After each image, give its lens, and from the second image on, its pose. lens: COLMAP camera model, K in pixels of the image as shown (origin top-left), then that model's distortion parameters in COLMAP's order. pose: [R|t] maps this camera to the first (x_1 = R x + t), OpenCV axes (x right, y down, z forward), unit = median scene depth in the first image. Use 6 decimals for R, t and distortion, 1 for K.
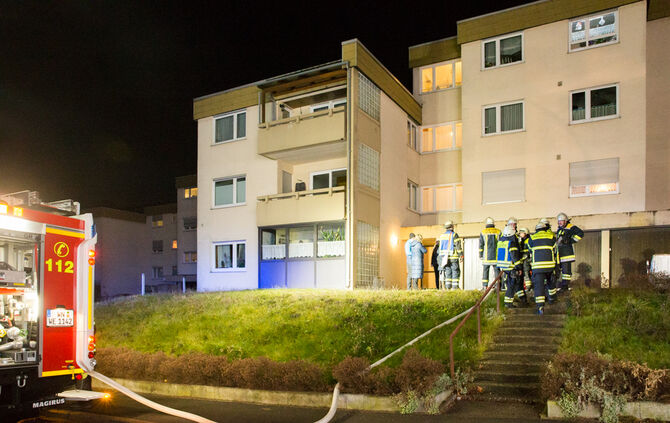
lens RADIAL K [[499.7, 0, 335.0], [0, 499.7, 211.5], [0, 0, 1]] dist [-0.001659, 0.000934]
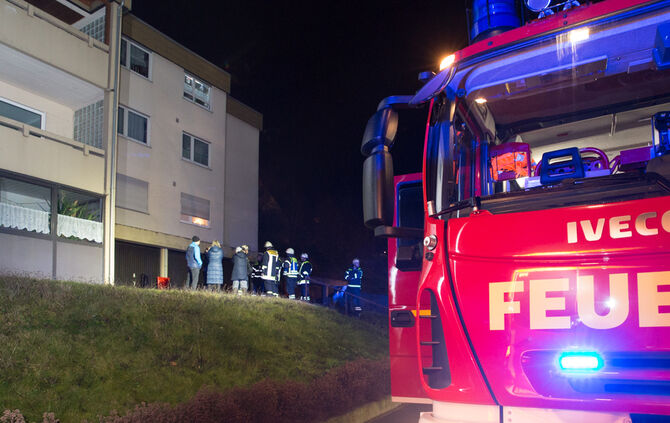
lens RADIAL K [[499.7, 0, 335.0], [0, 499.7, 211.5], [0, 0, 1]] dist [-0.001659, 0.000934]
pose [[0.042130, 0.220221, 0.974540, -0.642261], [-0.184161, 0.960404, -0.209065, 0.123772], [-0.981993, -0.170664, 0.081018, 0.561003]]
